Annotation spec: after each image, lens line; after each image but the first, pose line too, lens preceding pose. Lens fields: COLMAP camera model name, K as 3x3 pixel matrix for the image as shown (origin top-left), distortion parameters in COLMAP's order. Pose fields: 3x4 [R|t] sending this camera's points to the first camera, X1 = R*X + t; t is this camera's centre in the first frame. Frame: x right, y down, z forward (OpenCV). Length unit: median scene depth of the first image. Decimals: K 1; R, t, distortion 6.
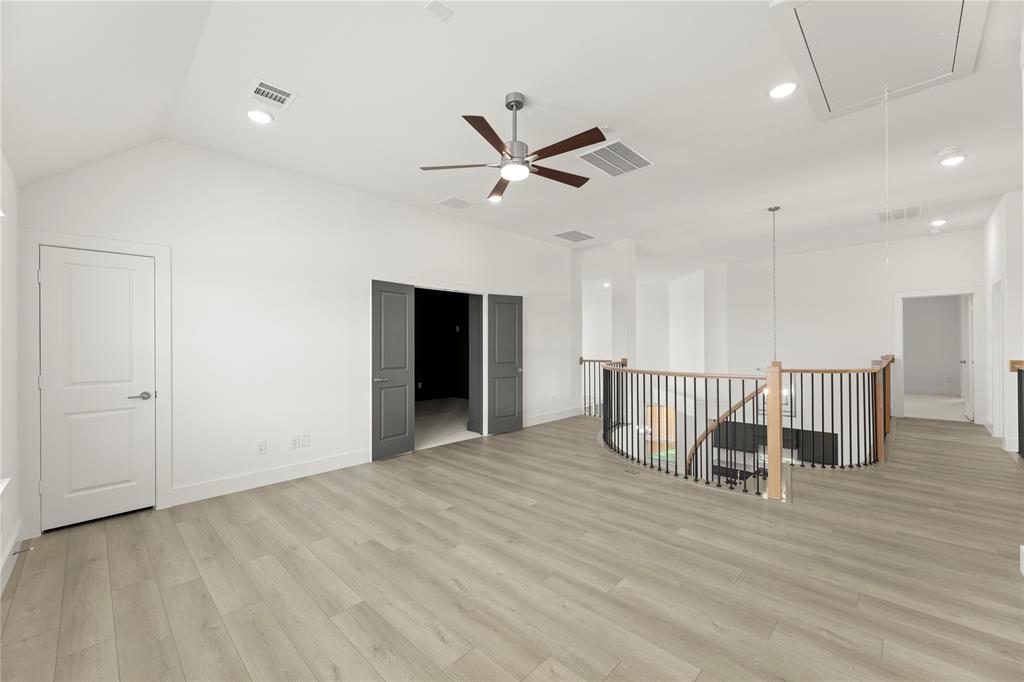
lens RADIAL K [[409.3, 0, 512.2], [0, 409.3, 341.6], [0, 0, 1]] dist [-0.000222, -0.000002]
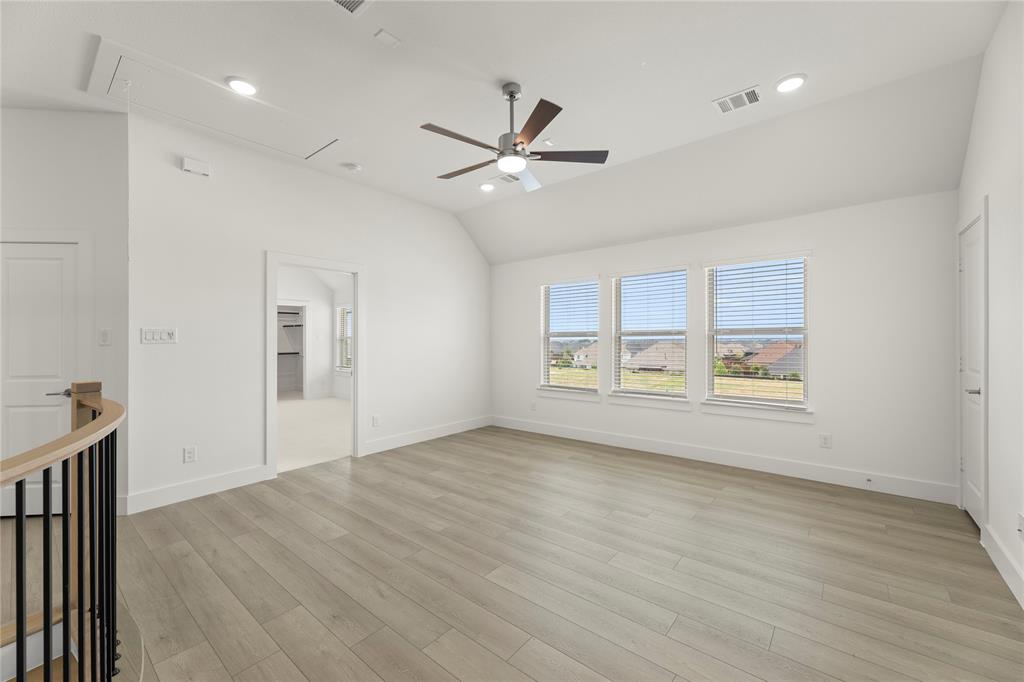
lens RADIAL K [[409.3, 0, 512.2], [0, 409.3, 341.6], [0, 0, 1]] dist [-0.000222, -0.000002]
pose [[-0.996738, 0.019452, -0.078332, 0.080419], [0.019645, 0.999806, -0.001687, 0.022018], [0.078284, -0.003221, -0.996926, 2.020562]]
